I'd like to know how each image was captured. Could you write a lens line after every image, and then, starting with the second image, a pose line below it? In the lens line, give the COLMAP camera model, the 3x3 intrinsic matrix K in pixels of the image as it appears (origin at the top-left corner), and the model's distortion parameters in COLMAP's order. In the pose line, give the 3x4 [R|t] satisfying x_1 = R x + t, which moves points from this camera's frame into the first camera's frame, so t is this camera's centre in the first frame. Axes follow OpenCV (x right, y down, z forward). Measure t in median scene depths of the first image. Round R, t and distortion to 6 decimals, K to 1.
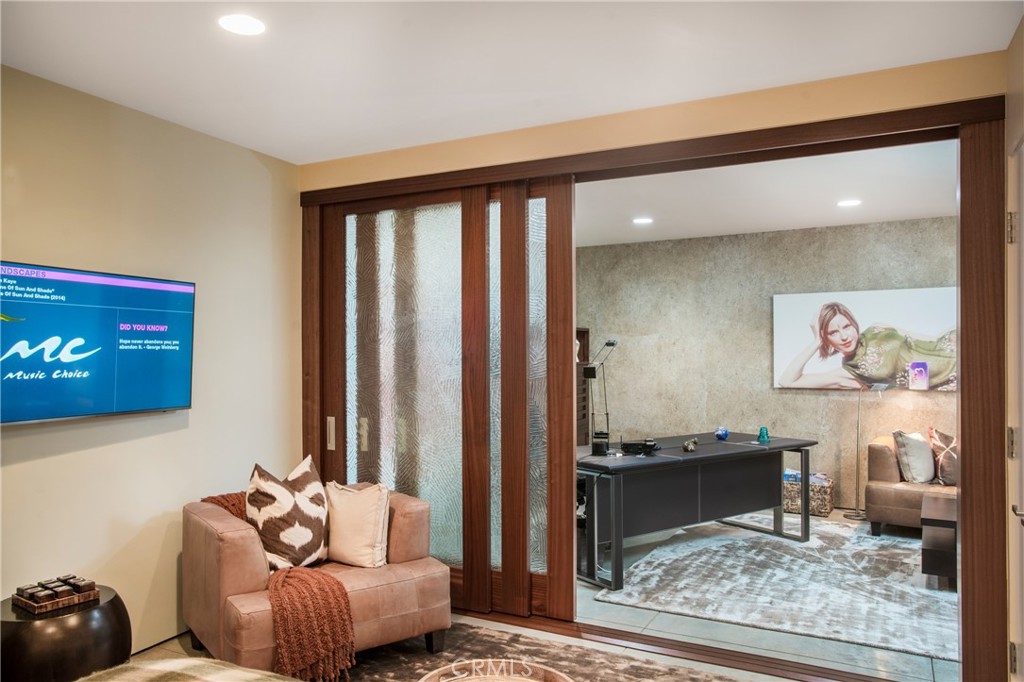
lens RADIAL K [[742.0, 0, 503.7], [0, 742.0, 340.4], [0, 0, 1]] dist [-0.043378, 0.043688]
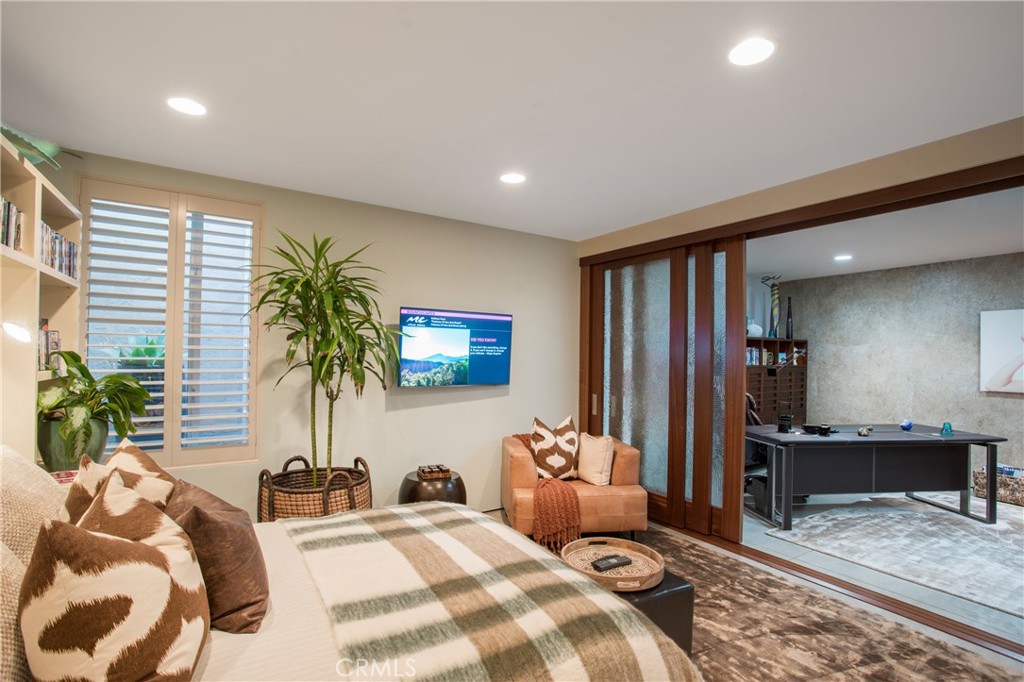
lens RADIAL K [[500.7, 0, 504.1], [0, 500.7, 343.3], [0, 0, 1]] dist [-0.072280, 0.026316]
pose [[0.862218, 0.005290, -0.506511, 0.148437], [-0.008608, 0.999954, -0.004210, -0.003027], [0.506465, 0.007990, 0.862223, -0.050894]]
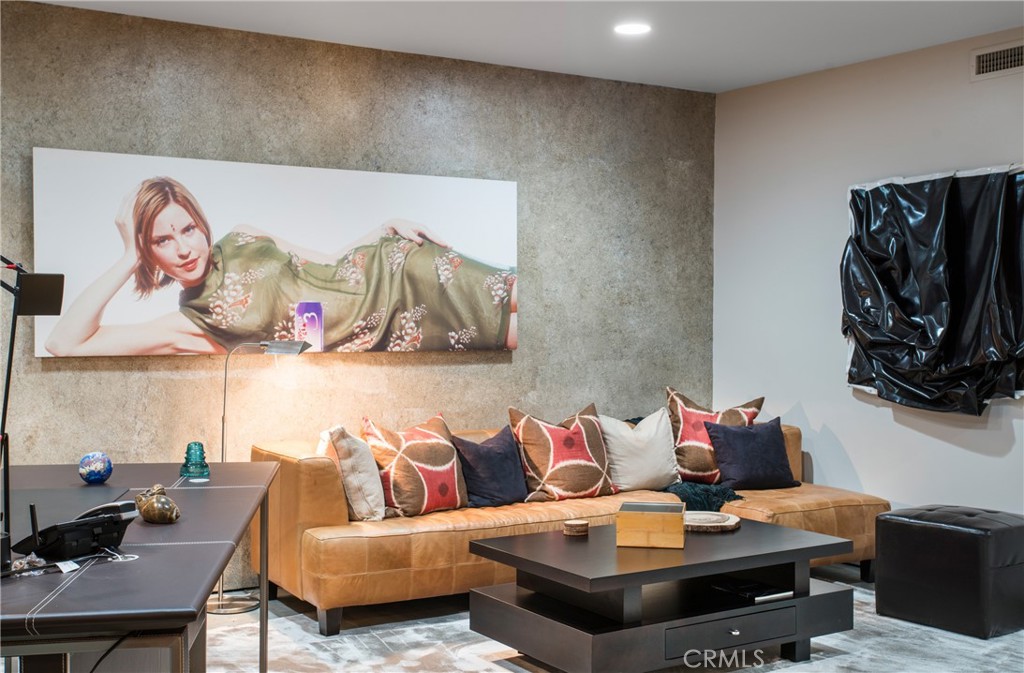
lens RADIAL K [[1179.3, 0, 521.5], [0, 1179.3, 342.6], [0, 0, 1]] dist [0.050670, 0.000000]
pose [[0.452440, -0.016159, 0.891648, -0.205543], [-0.017044, 0.999497, 0.026762, 0.046031], [-0.891632, -0.027305, 0.451937, 0.628763]]
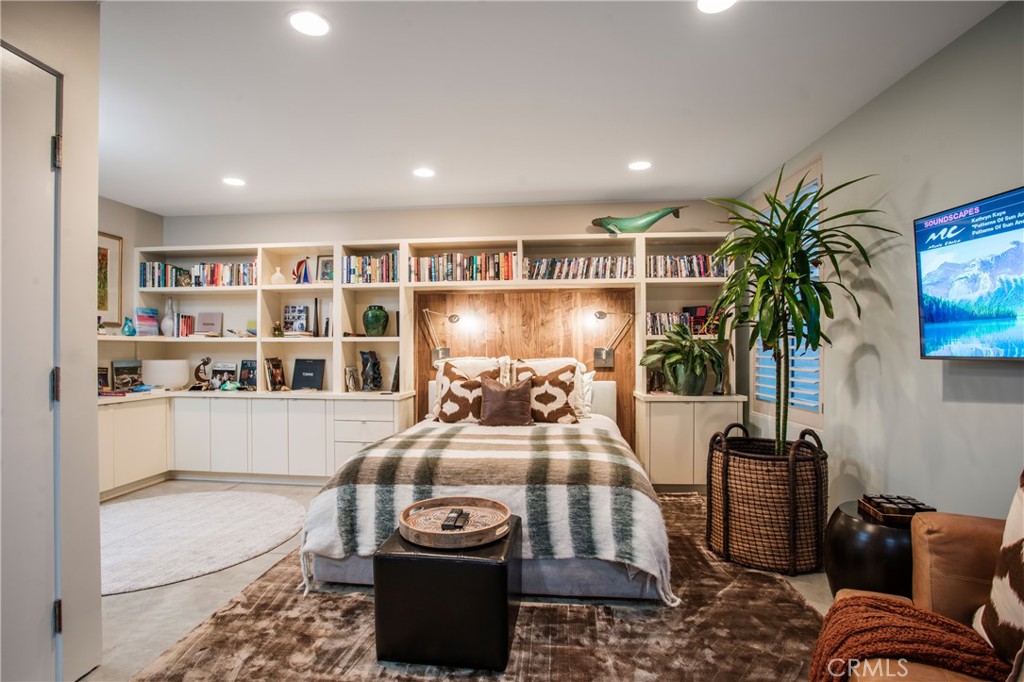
lens RADIAL K [[500.7, 0, 510.8], [0, 500.7, 344.6], [0, 0, 1]] dist [-0.072280, 0.026316]
pose [[-0.921691, -0.000337, -0.387925, 0.111165], [0.009822, 0.999659, -0.024206, 0.066154], [0.387801, -0.026121, -0.921373, 0.857491]]
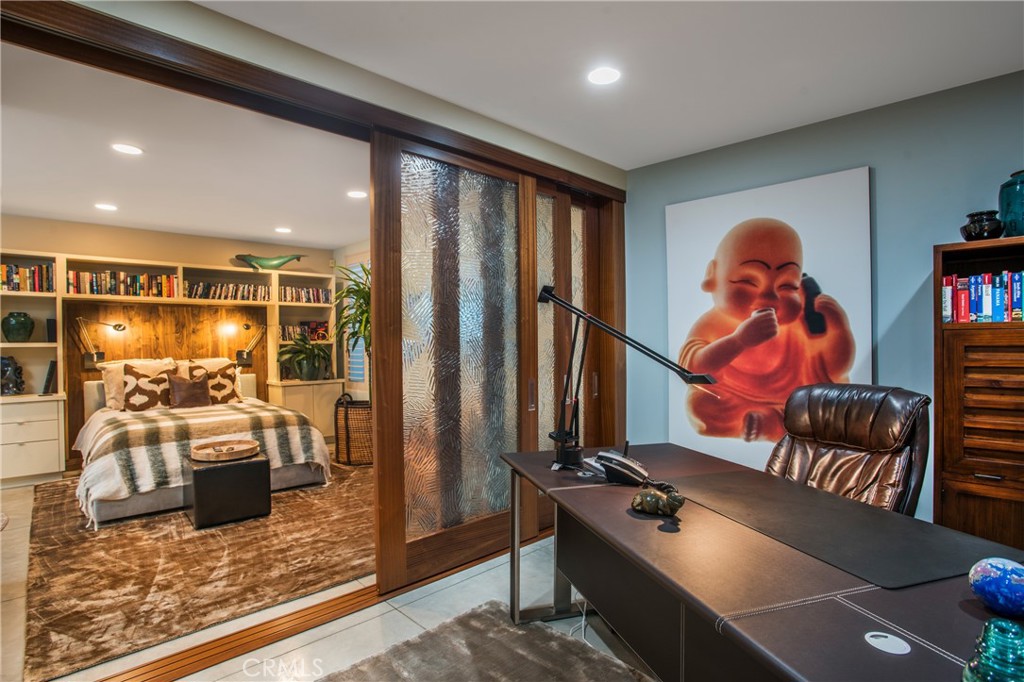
lens RADIAL K [[500.7, 0, 496.9], [0, 500.7, 355.9], [0, 0, 1]] dist [-0.072280, 0.026316]
pose [[-0.333126, 0.028435, -0.942453, 0.586639], [0.024194, 0.999474, 0.021604, 0.053910], [0.942572, -0.015605, -0.333639, 1.104802]]
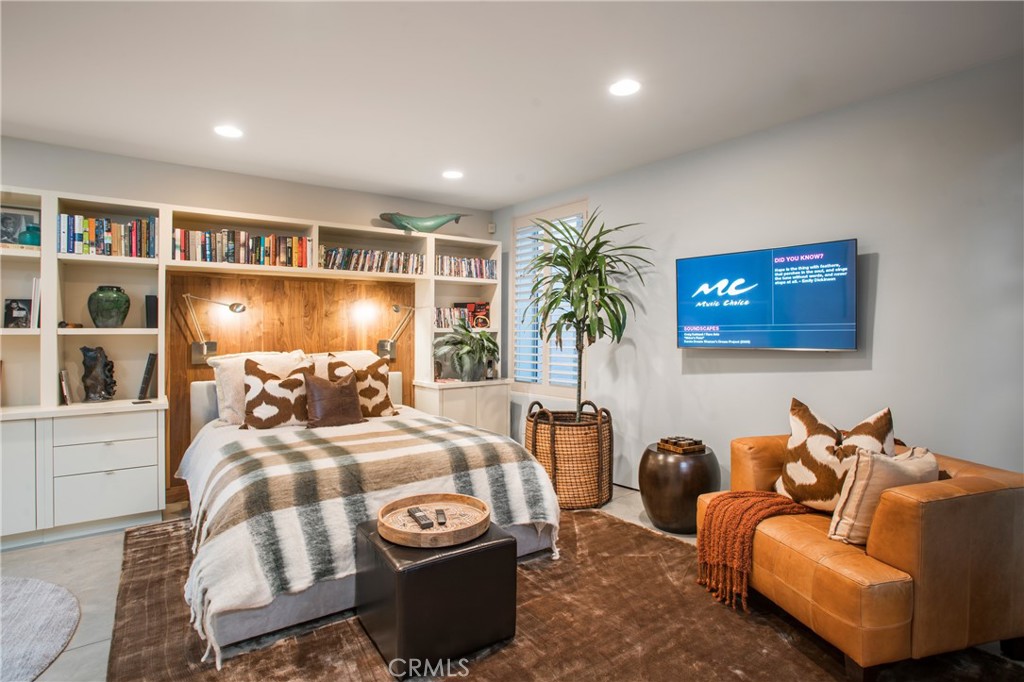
lens RADIAL K [[500.7, 0, 507.5], [0, 500.7, 333.9], [0, 0, 1]] dist [-0.072280, 0.026316]
pose [[-0.442079, 0.002705, -0.896972, 0.360796], [0.021408, 0.999742, -0.007536, 0.050617], [0.896721, -0.022534, -0.442023, 0.681627]]
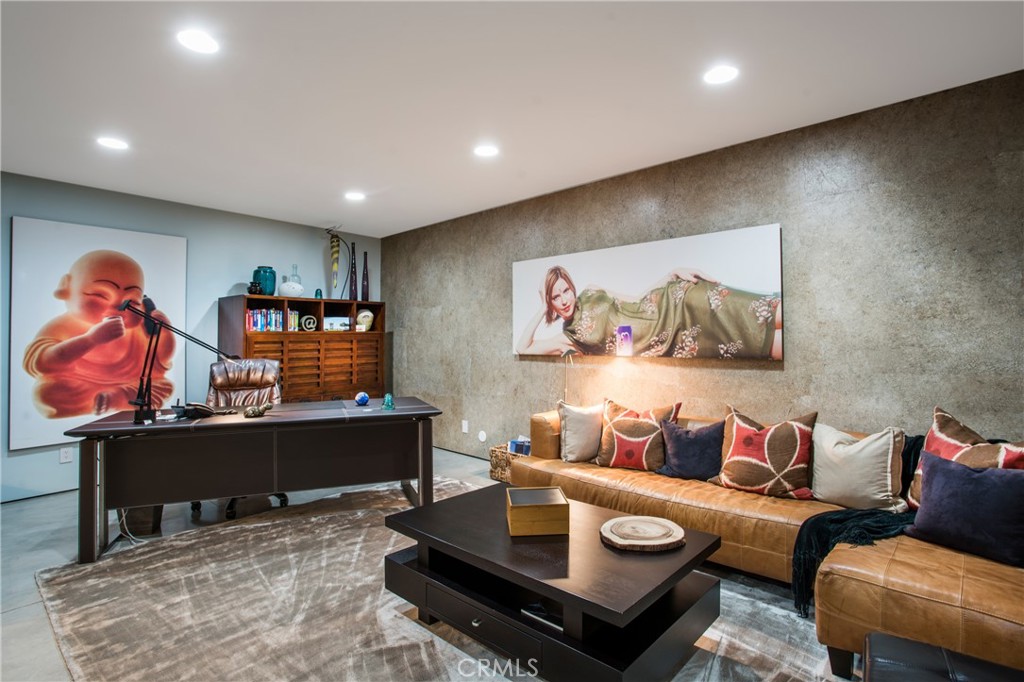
lens RADIAL K [[500.7, 0, 512.2], [0, 500.7, 326.0], [0, 0, 1]] dist [-0.072280, 0.026316]
pose [[0.976380, -0.010620, -0.215801, 0.769537], [0.009597, 0.999937, -0.005787, 0.043790], [0.215848, 0.003580, 0.976420, 0.497107]]
